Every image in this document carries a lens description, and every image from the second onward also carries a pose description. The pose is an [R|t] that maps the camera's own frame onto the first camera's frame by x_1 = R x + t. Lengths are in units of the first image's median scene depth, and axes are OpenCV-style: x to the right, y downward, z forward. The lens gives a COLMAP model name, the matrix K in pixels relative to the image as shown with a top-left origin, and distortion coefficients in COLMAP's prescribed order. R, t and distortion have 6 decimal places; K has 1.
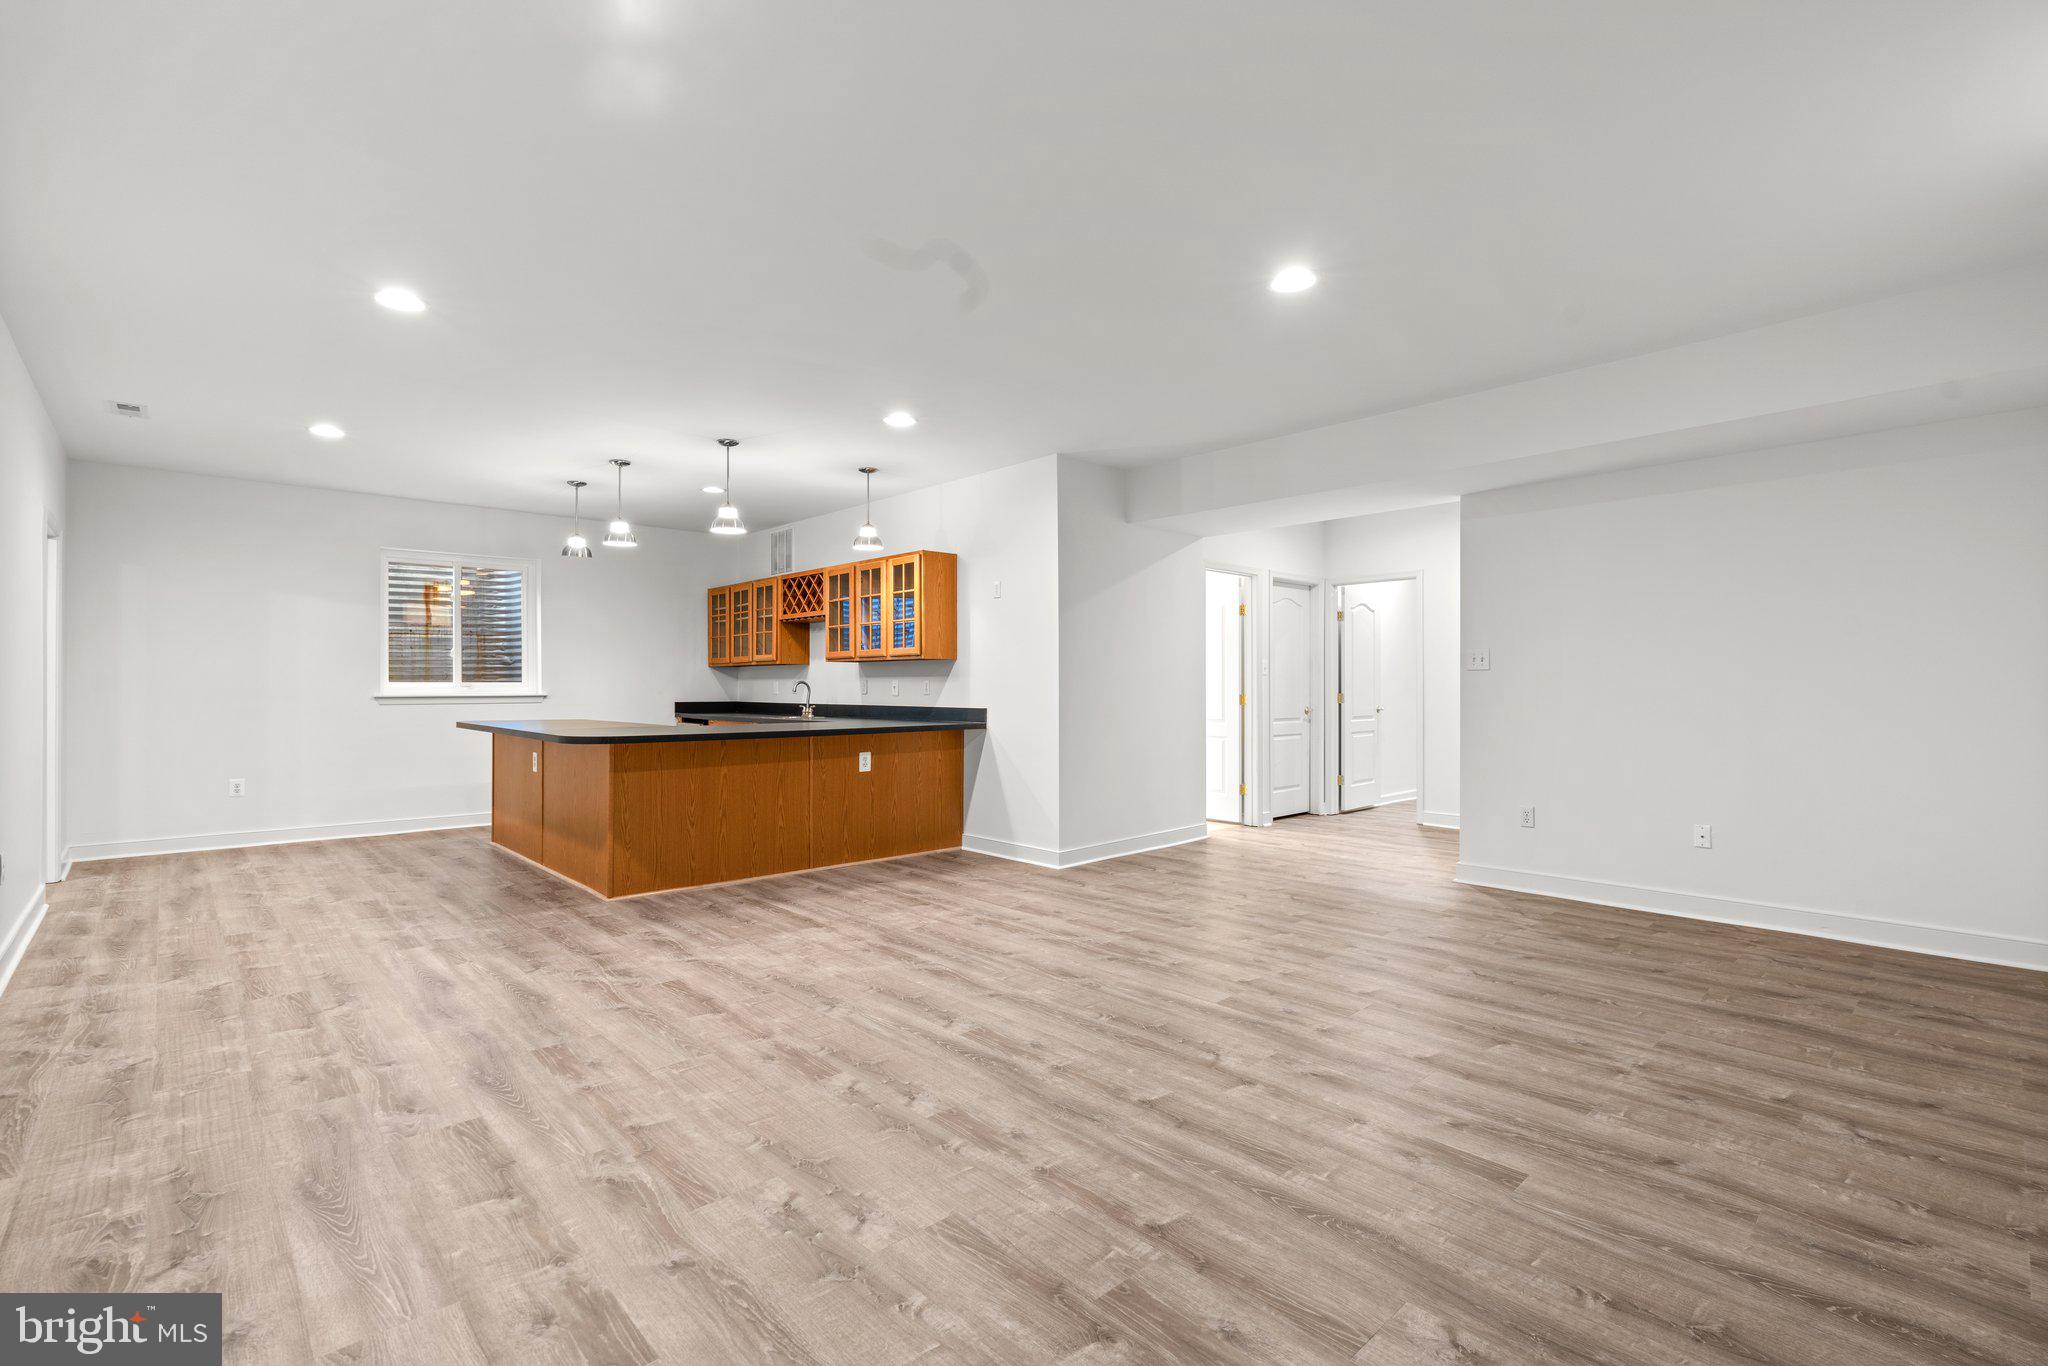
lens RADIAL K [[918.5, 0, 1009.9], [0, 918.5, 696.4], [0, 0, 1]] dist [-0.012106, 0.004071]
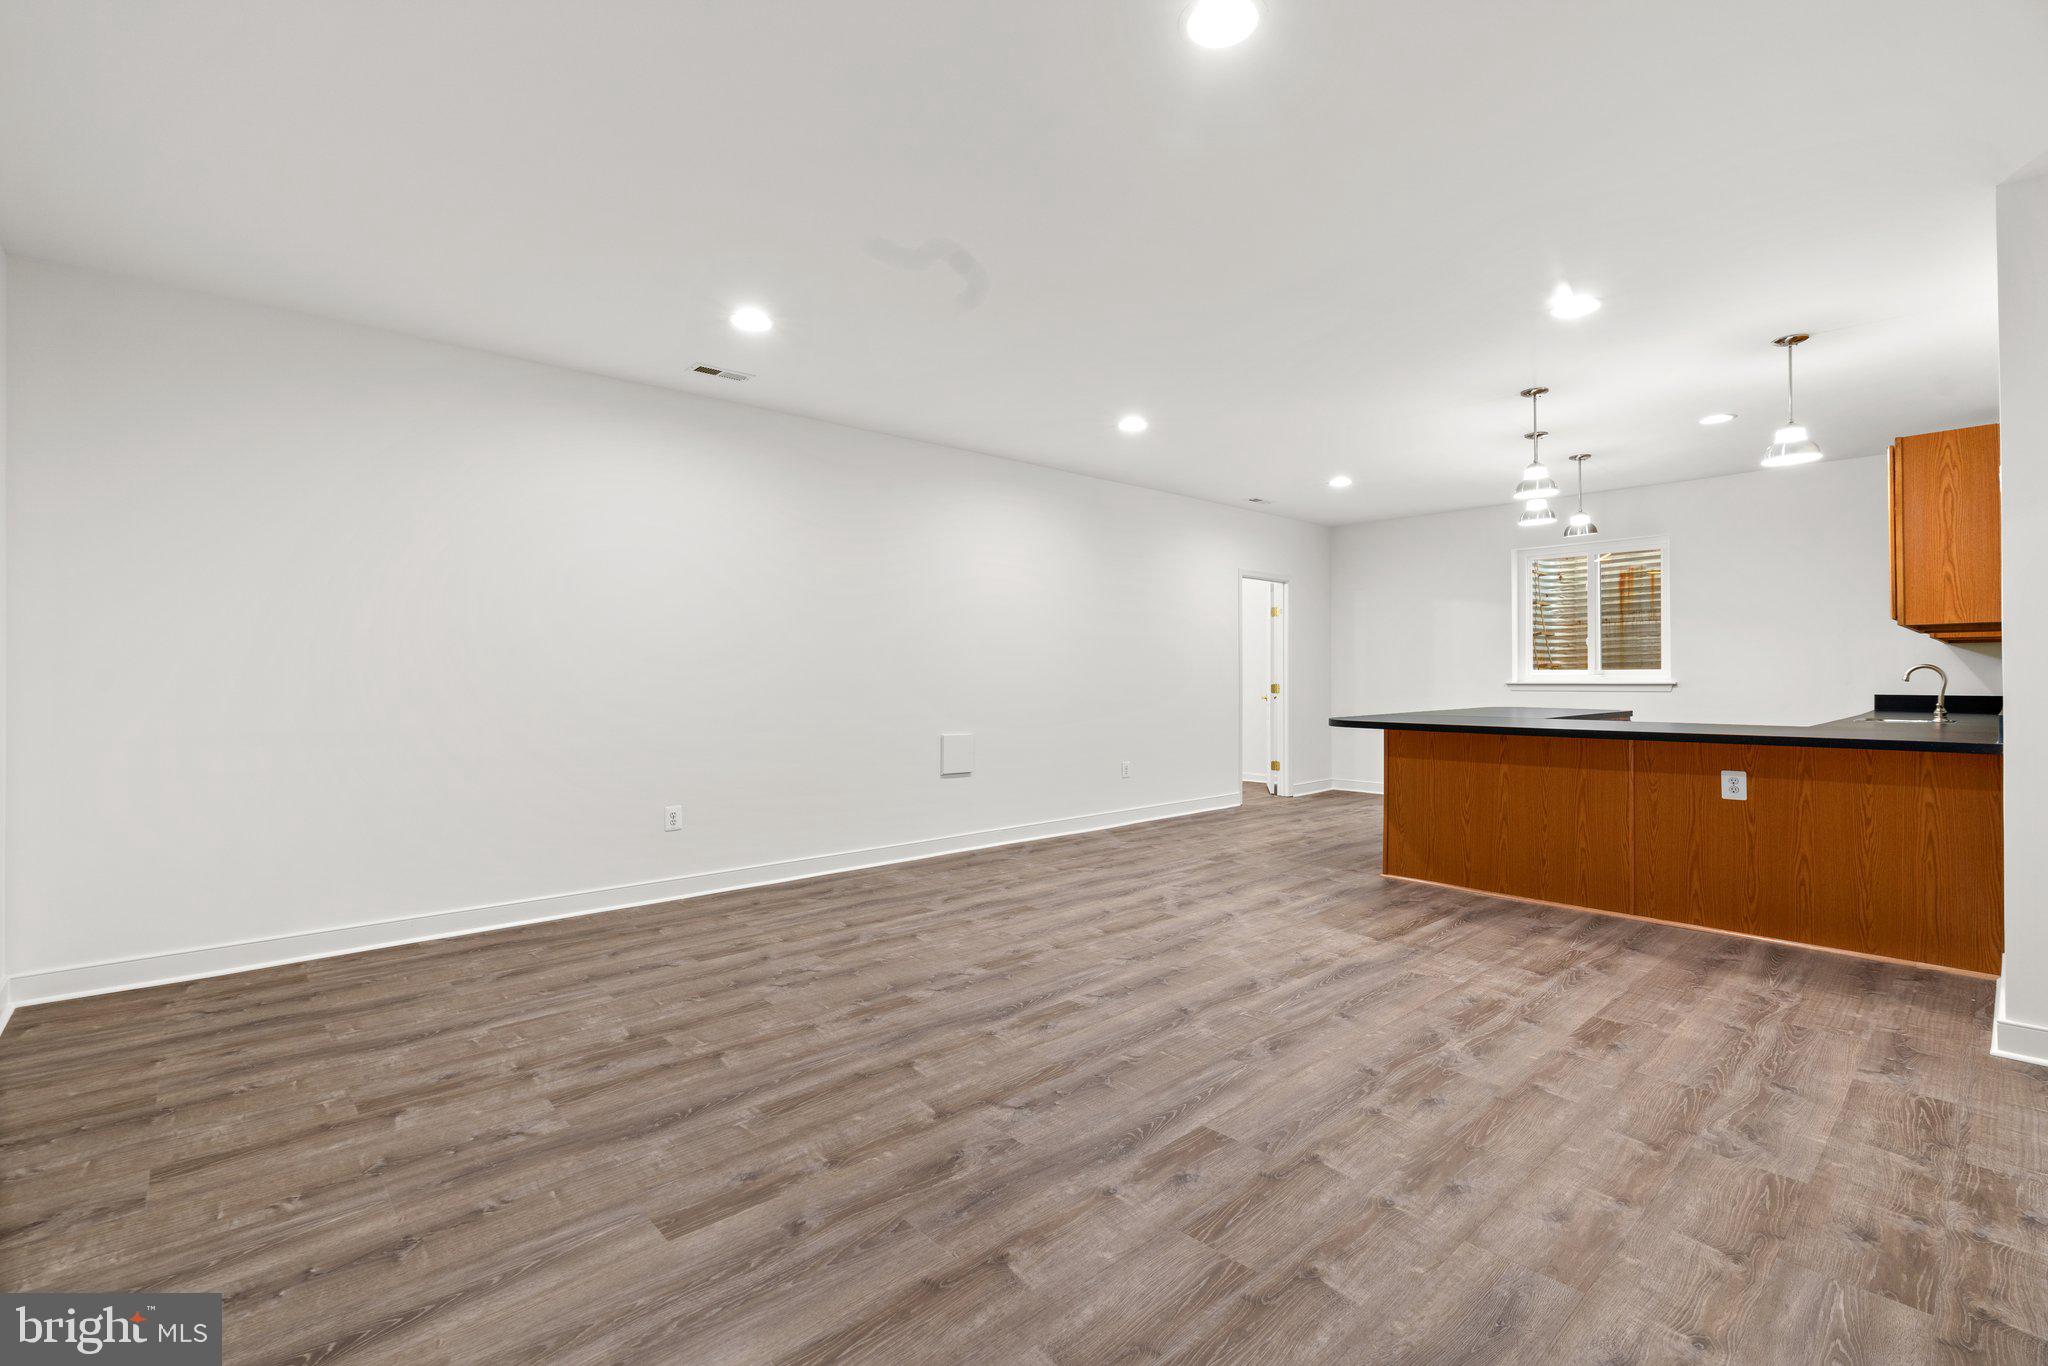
lens RADIAL K [[918.5, 0, 1018.2], [0, 918.5, 673.8], [0, 0, 1]] dist [-0.012106, 0.004071]
pose [[-0.007564, -0.002646, -0.999968, 0.897485], [-0.007788, 0.999966, -0.002587, -0.007319], [0.999941, 0.007769, -0.007584, 0.835956]]
